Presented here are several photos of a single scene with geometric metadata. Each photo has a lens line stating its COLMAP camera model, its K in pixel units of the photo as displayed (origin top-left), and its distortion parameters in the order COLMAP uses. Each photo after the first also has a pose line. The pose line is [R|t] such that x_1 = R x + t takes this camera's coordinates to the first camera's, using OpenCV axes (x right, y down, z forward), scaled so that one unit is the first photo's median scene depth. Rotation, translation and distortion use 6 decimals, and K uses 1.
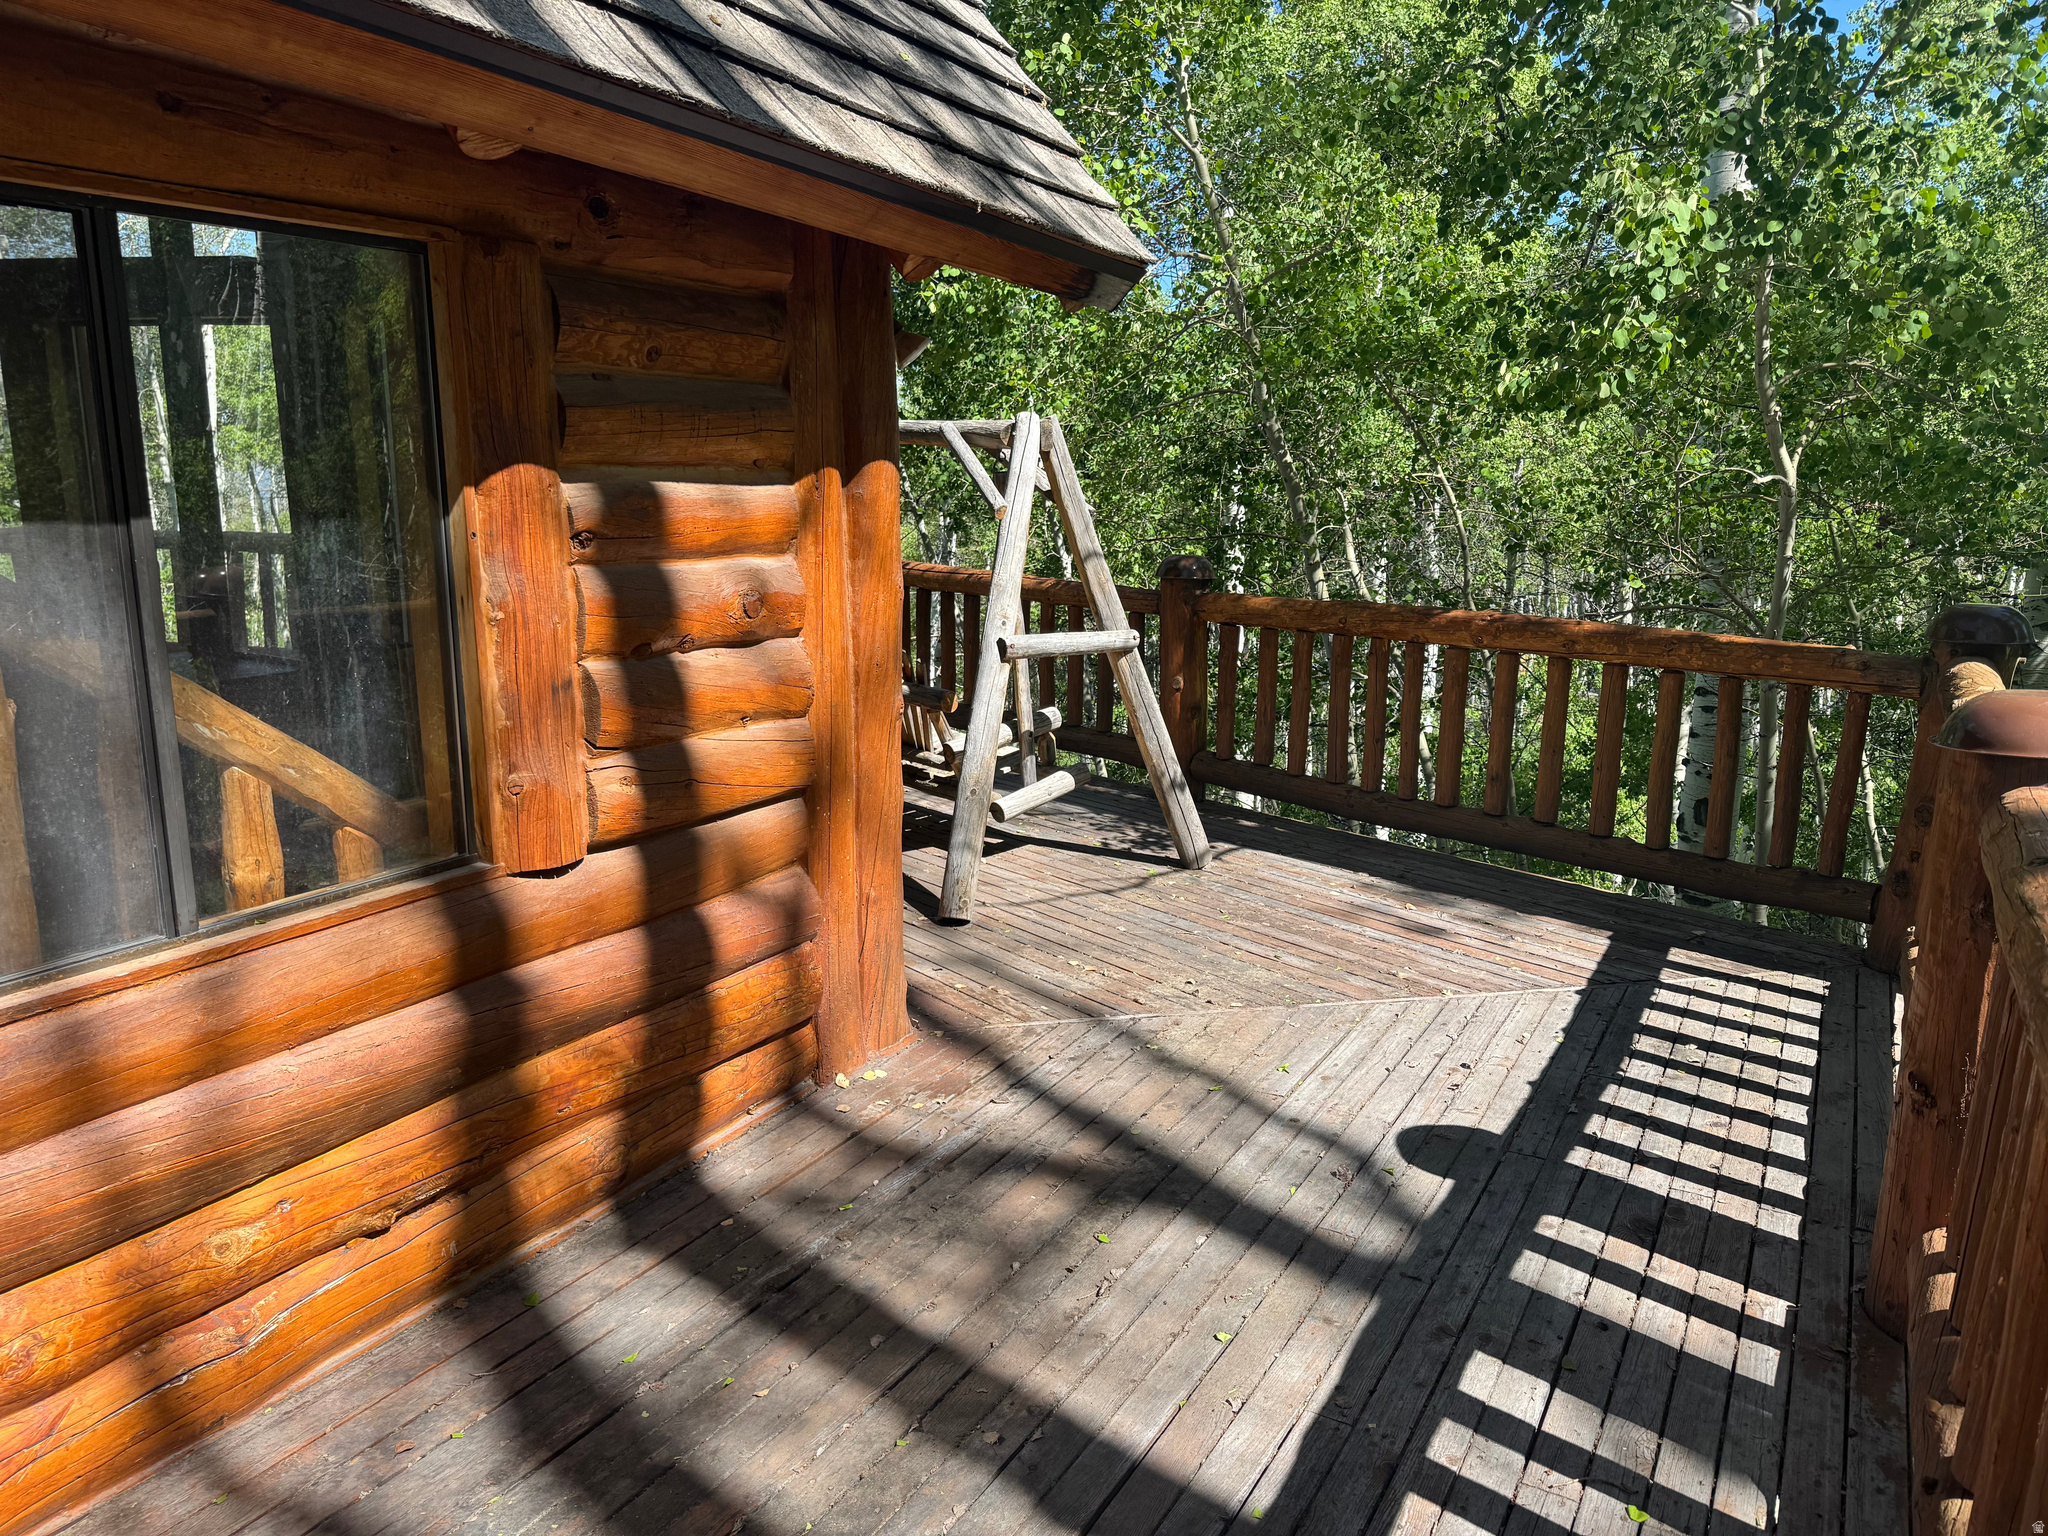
lens RADIAL K [[1453.1, 0, 1024.7], [0, 1453.1, 776.9], [0, 0, 1]] dist [0.109490, -0.187502]
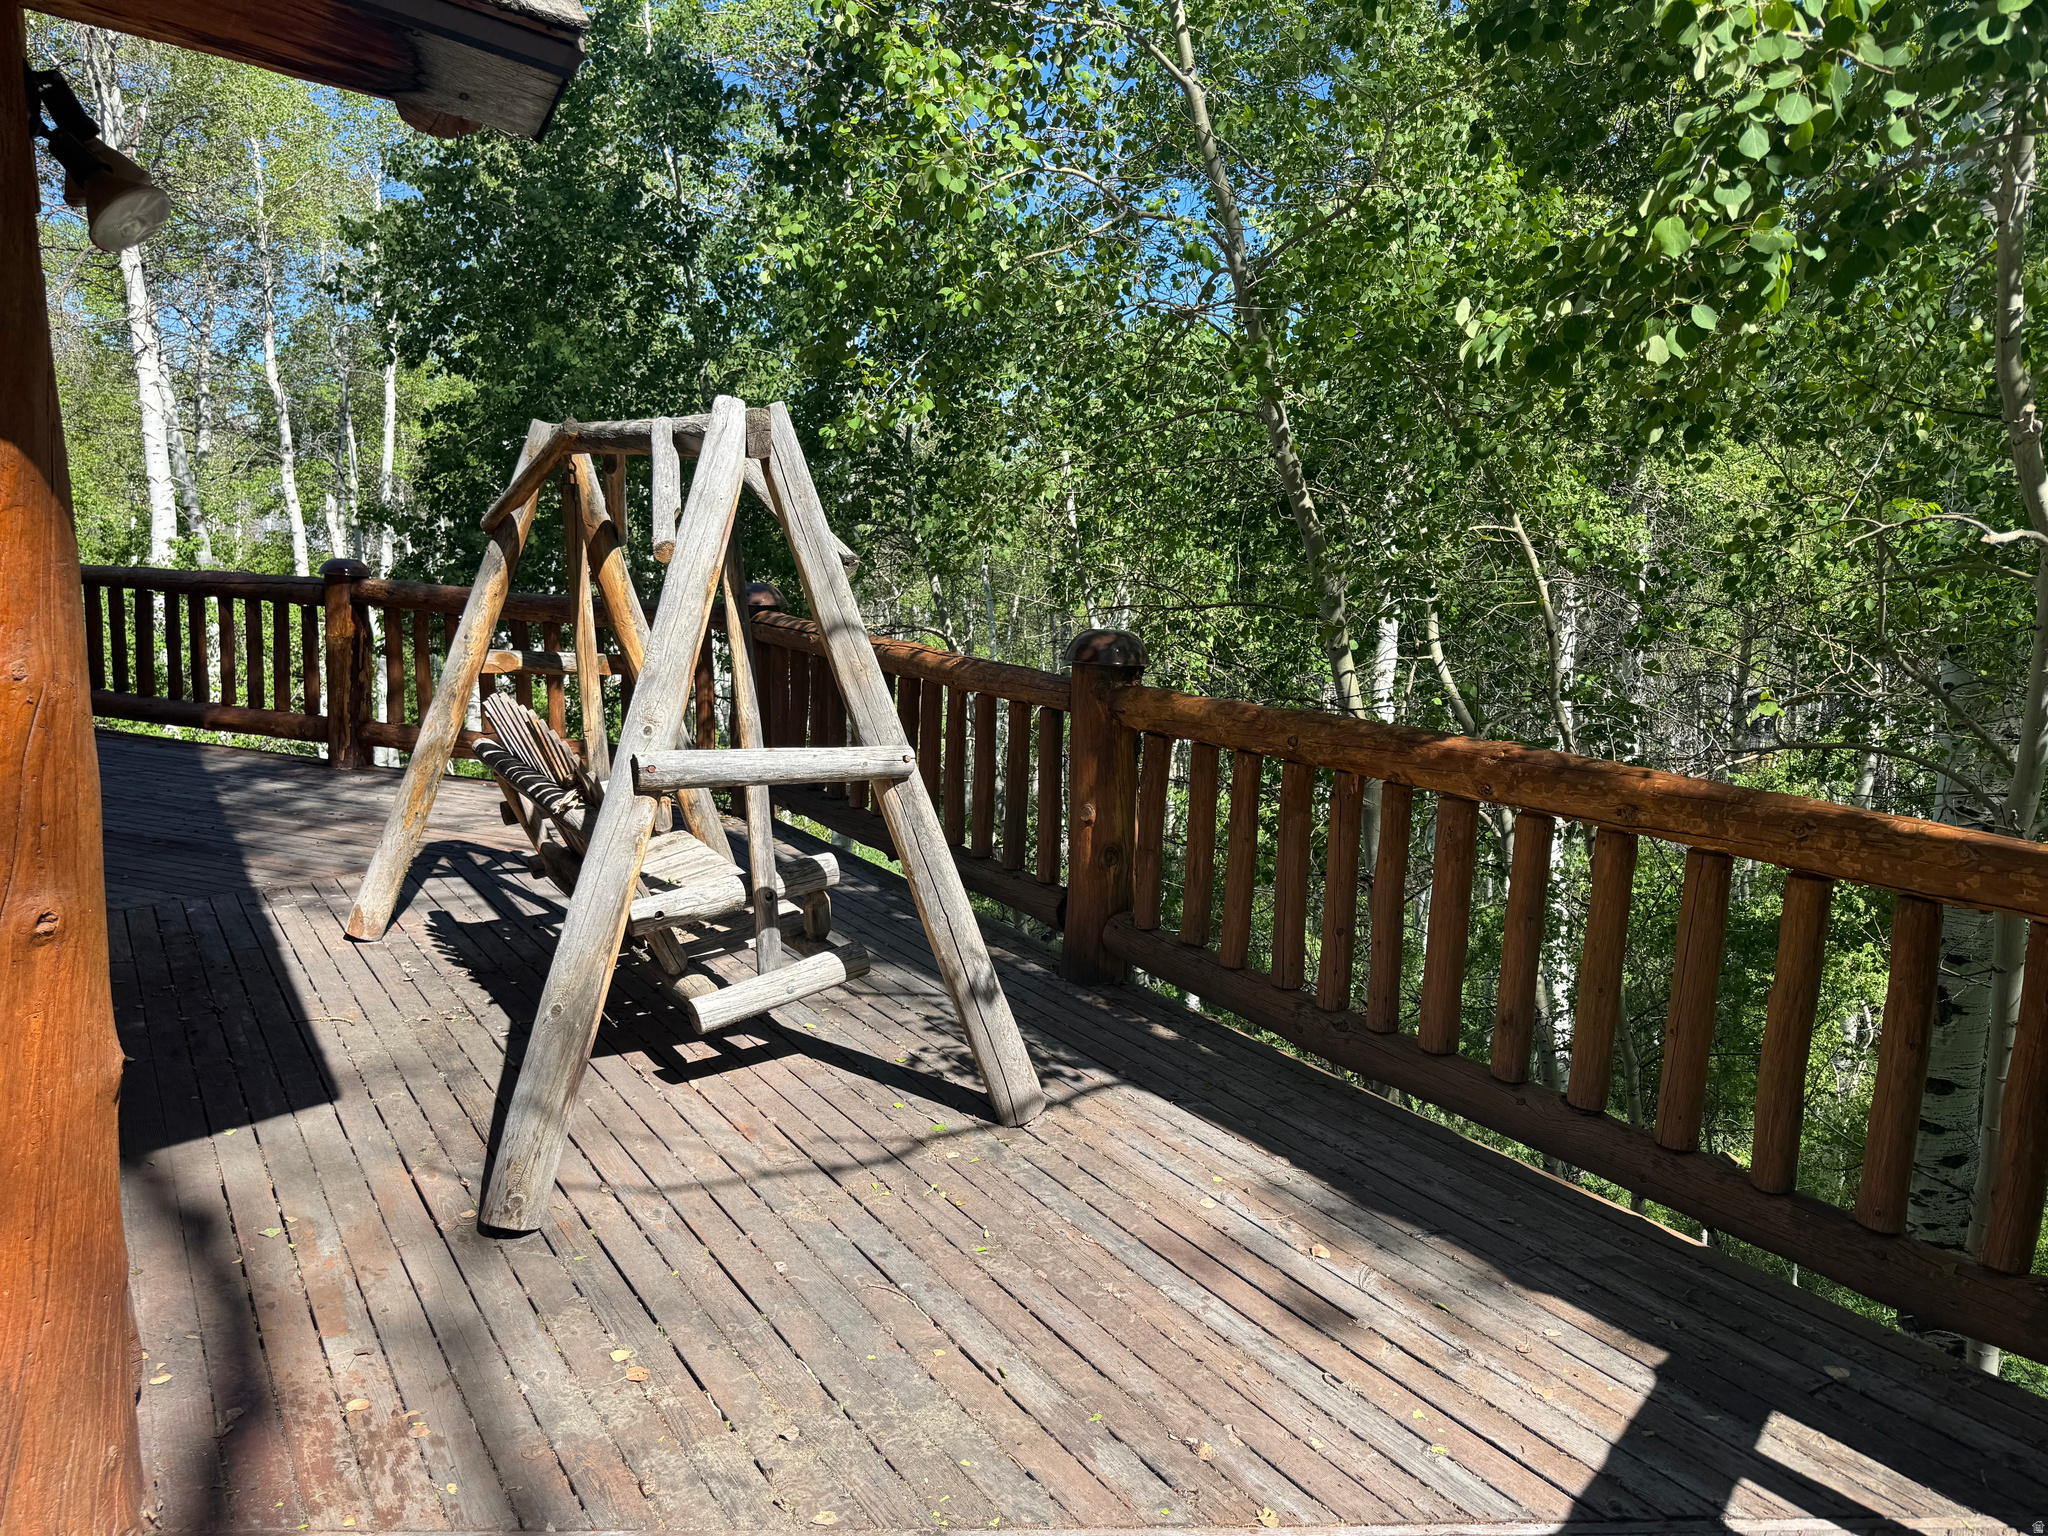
lens RADIAL K [[1445.4, 0, 1014.8], [0, 1445.4, 775.4], [0, 0, 1]] dist [0.049551, -0.058975]
pose [[0.986358, 0.050251, -0.156757, 0.221635], [-0.056822, 0.997672, -0.037719, -0.068741], [0.154497, 0.046111, 0.986917, 0.398330]]
